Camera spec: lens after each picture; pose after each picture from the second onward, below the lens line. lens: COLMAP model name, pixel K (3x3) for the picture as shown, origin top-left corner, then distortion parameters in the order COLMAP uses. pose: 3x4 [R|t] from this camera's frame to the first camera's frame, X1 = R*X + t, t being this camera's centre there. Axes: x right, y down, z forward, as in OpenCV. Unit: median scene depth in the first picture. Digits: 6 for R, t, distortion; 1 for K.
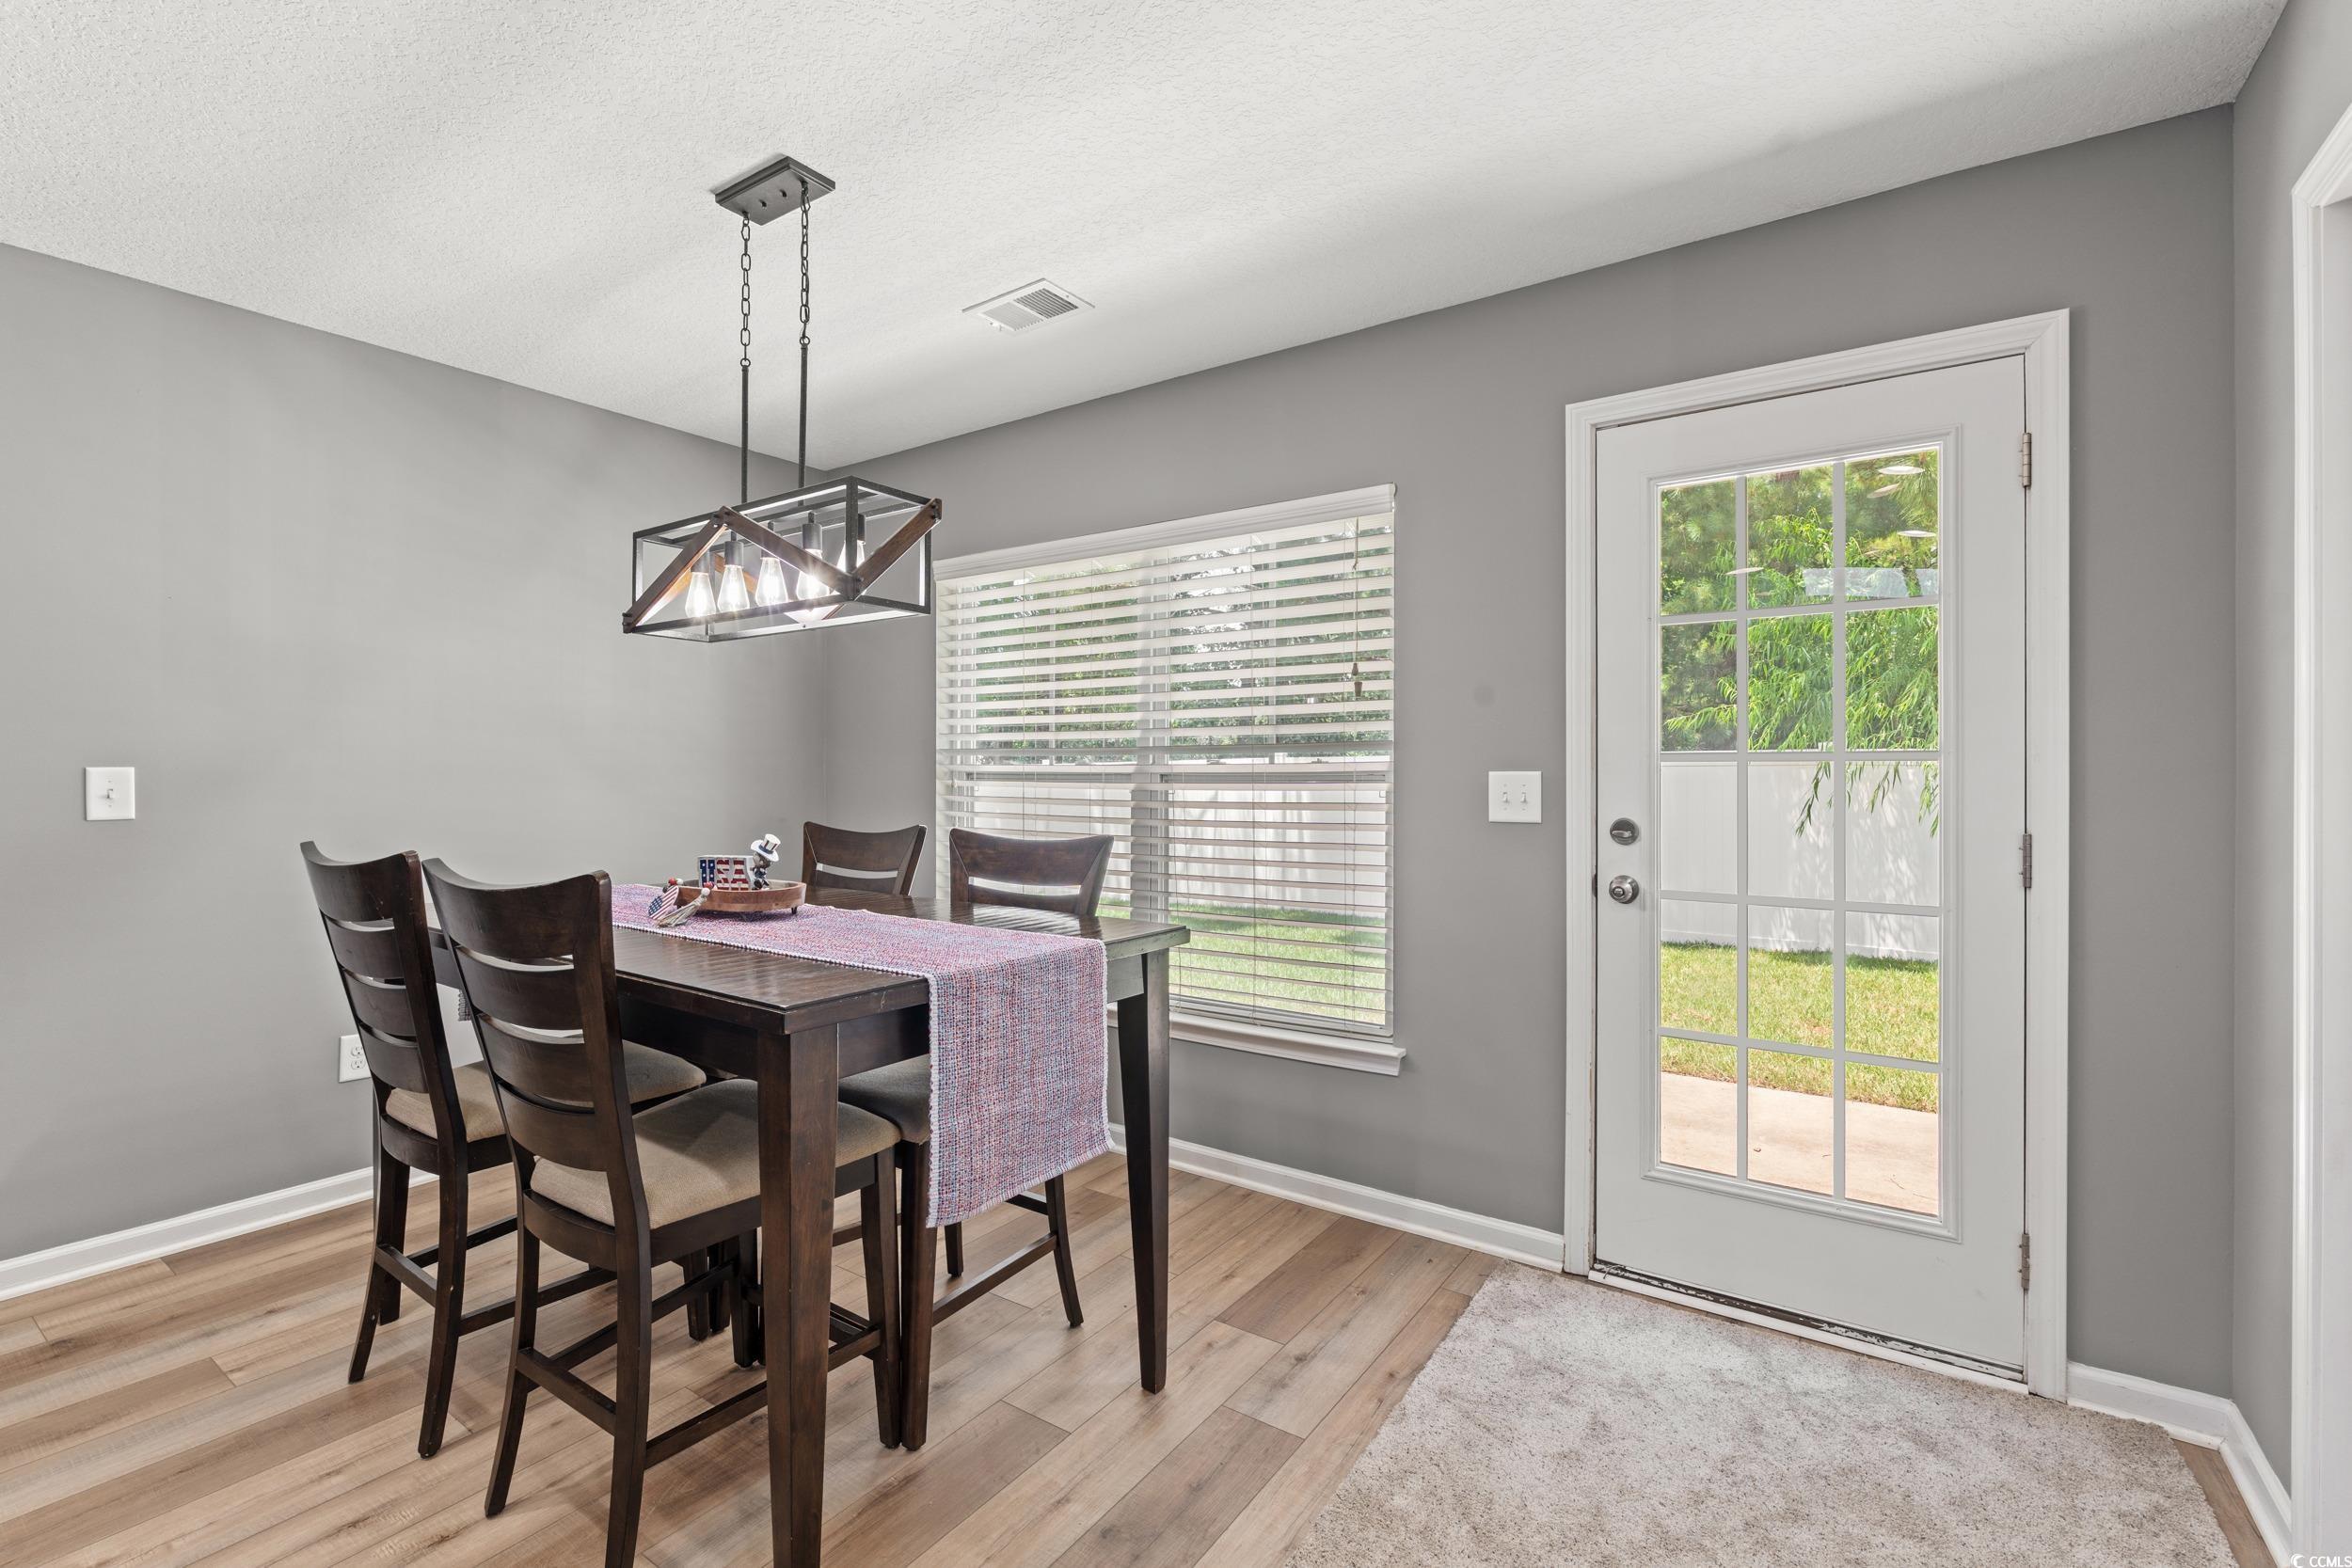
lens RADIAL K [[1050.8, 0, 1152.8], [0, 1050.8, 769.2], [0, 0, 1]] dist [0.001047, 0.000262]
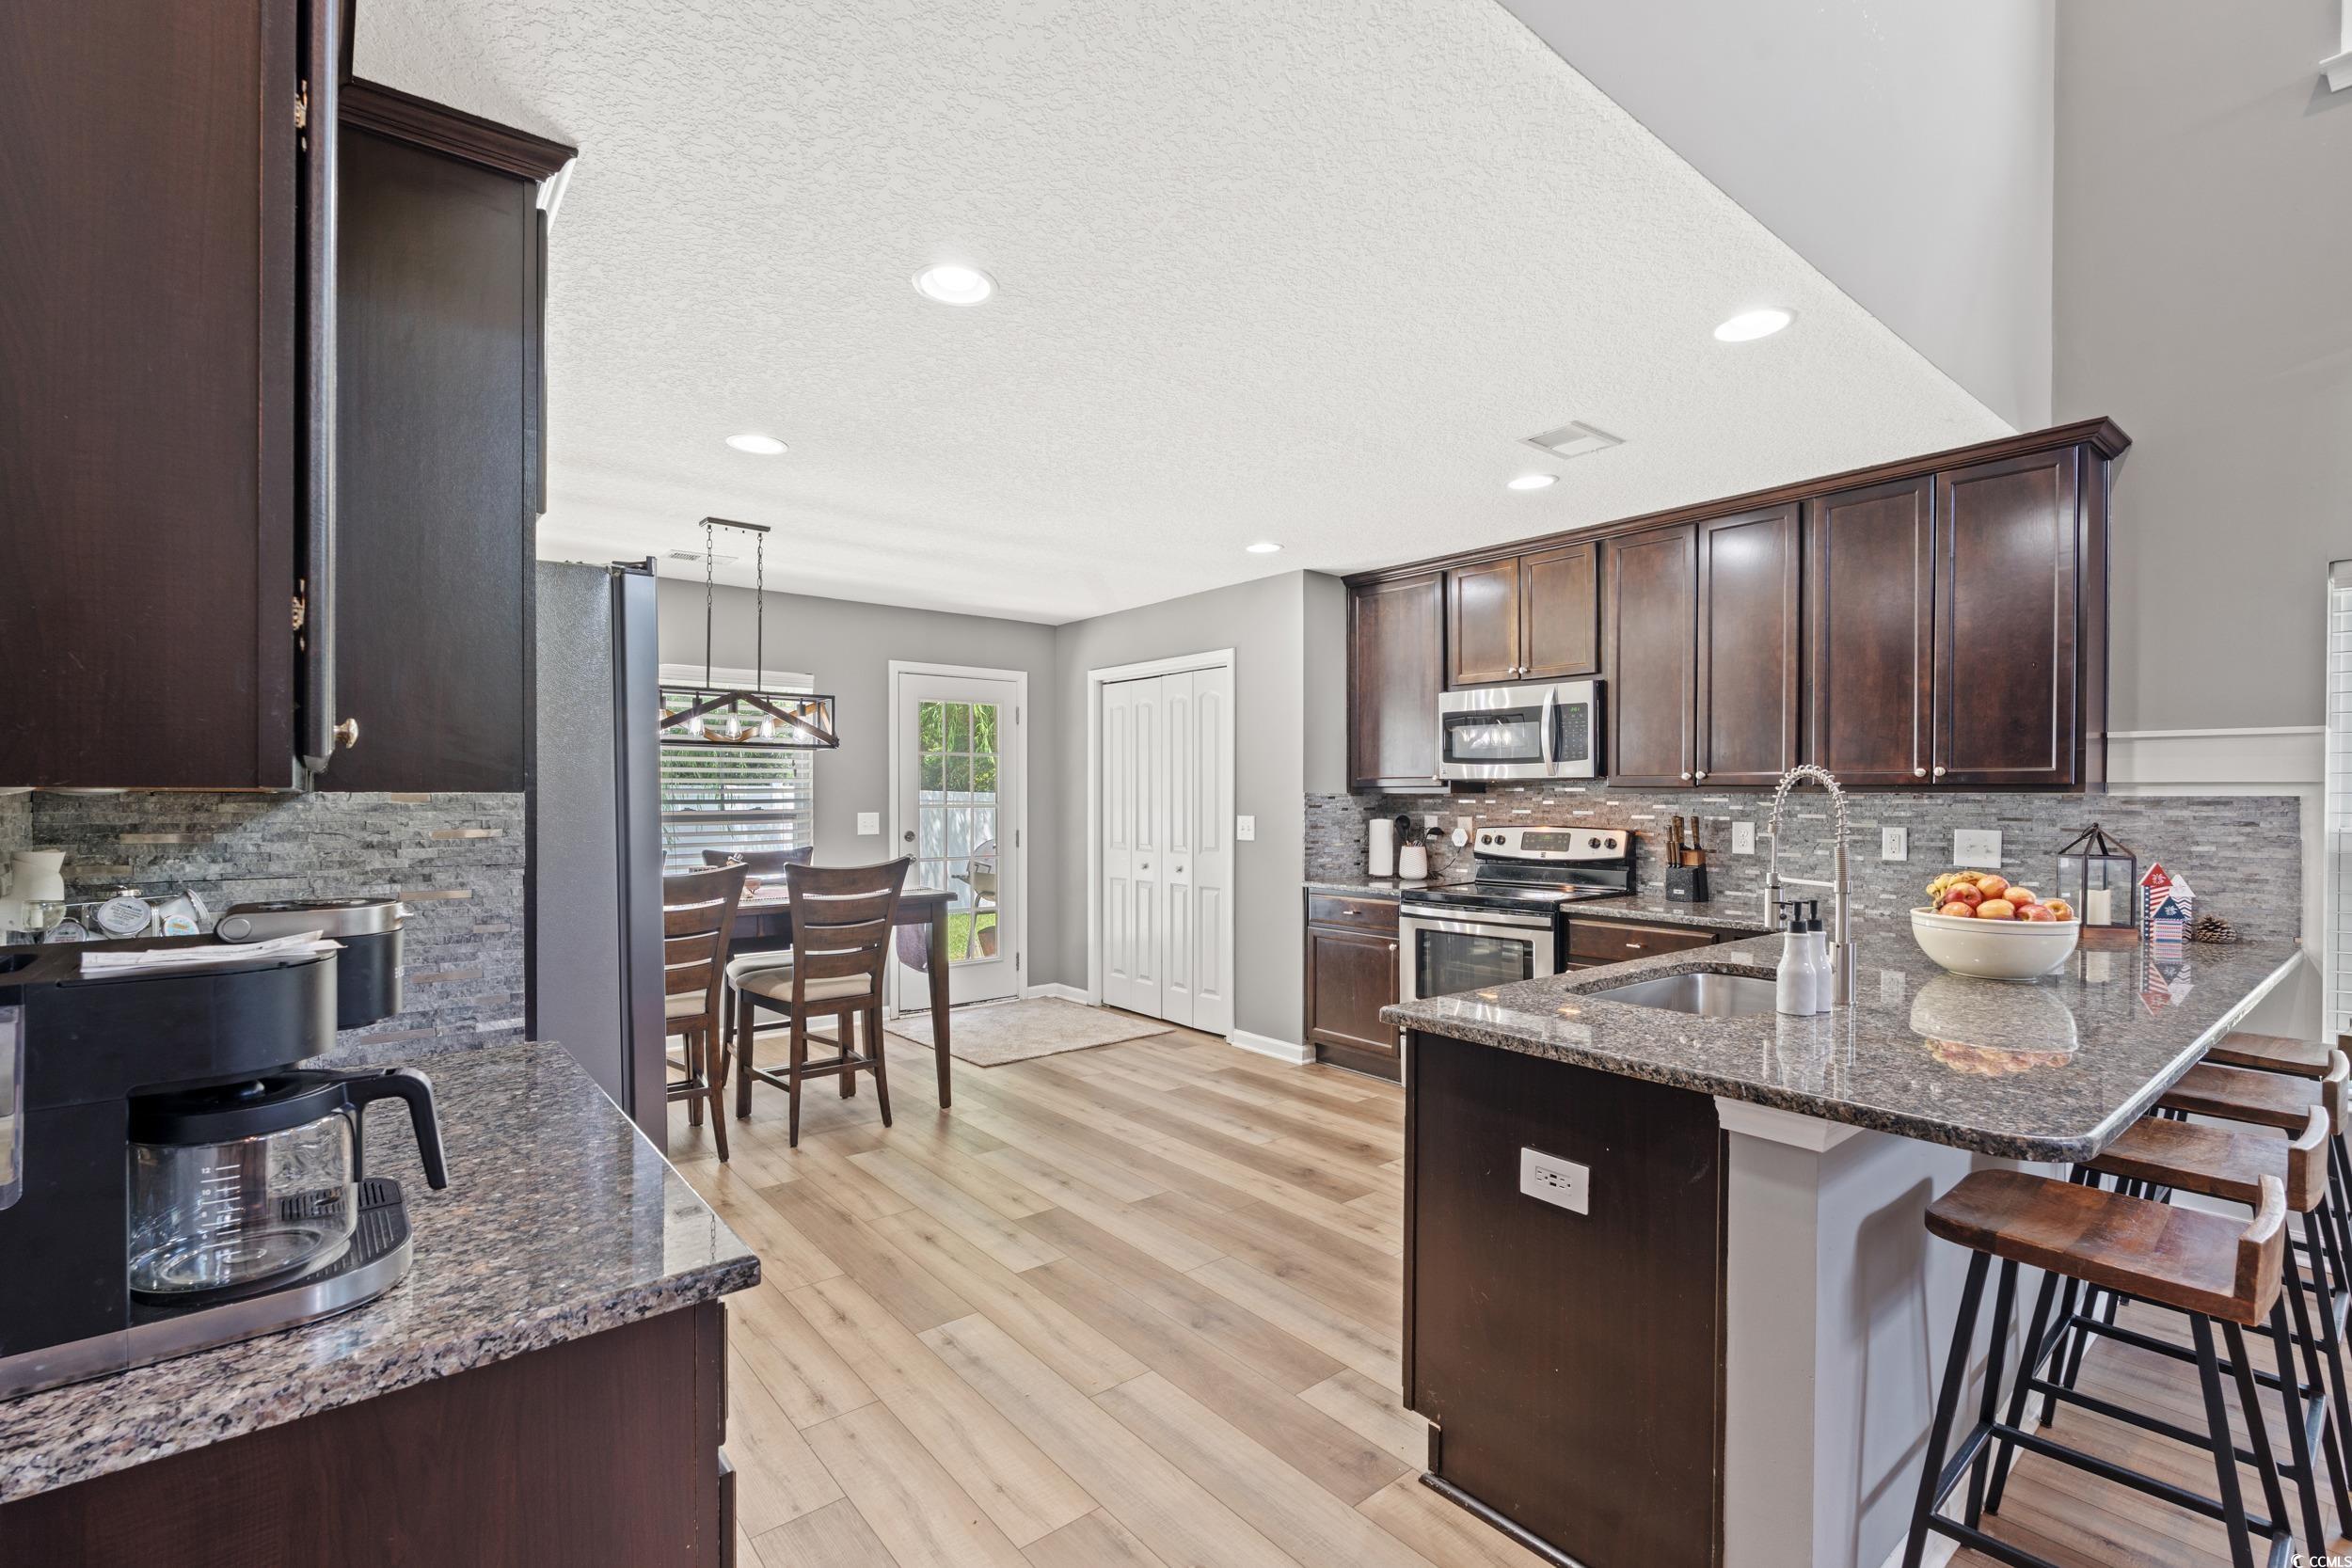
lens RADIAL K [[1050.3, 0, 1168.9], [0, 1050.3, 804.1], [0, 0, 1]] dist [-0.003275, 0.000055]
pose [[0.267367, -0.010127, 0.963542, -1.737153], [-0.003728, 0.999926, 0.011544, -0.045872], [-0.963588, -0.006679, 0.267310, -0.239478]]
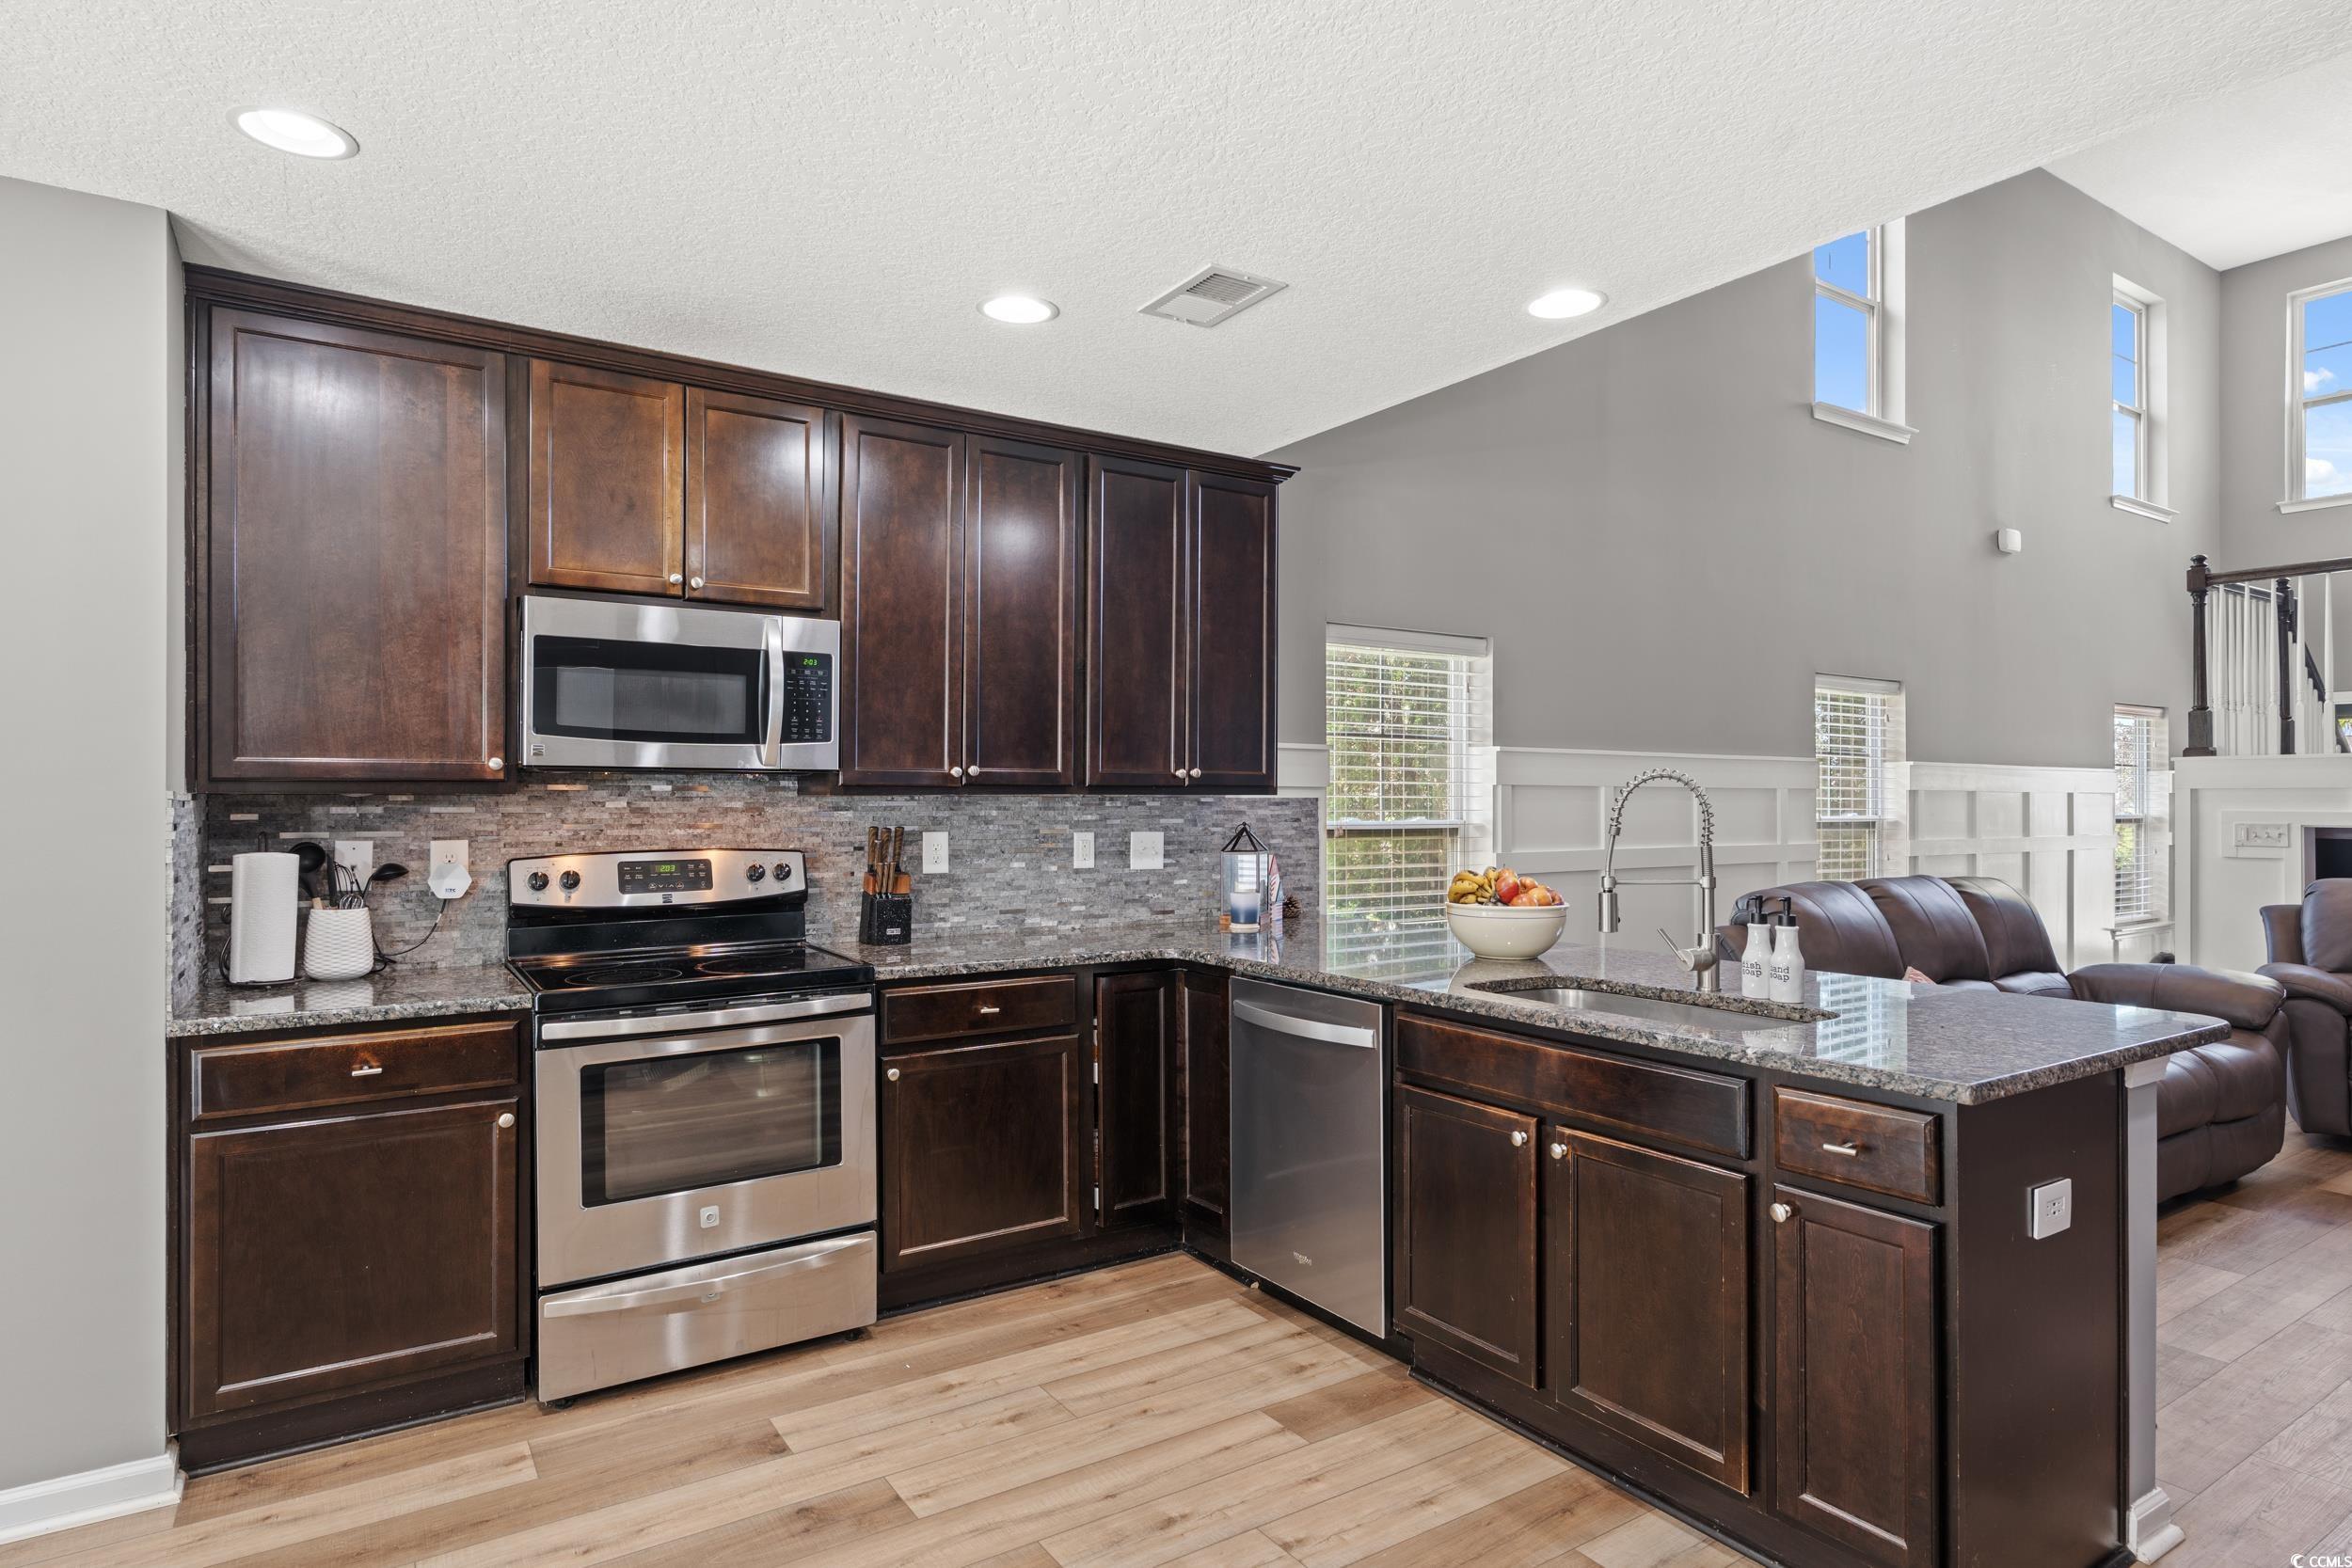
lens RADIAL K [[1275.5, 0, 1176.0], [0, 1275.5, 794.9], [0, 0, 1]] dist [-0.002407, -0.000066]
pose [[-0.933689, -0.002394, 0.358076, -0.751240], [-0.004237, 0.999982, -0.004363, -0.041606], [-0.358059, -0.005591, -0.933682, 0.658446]]
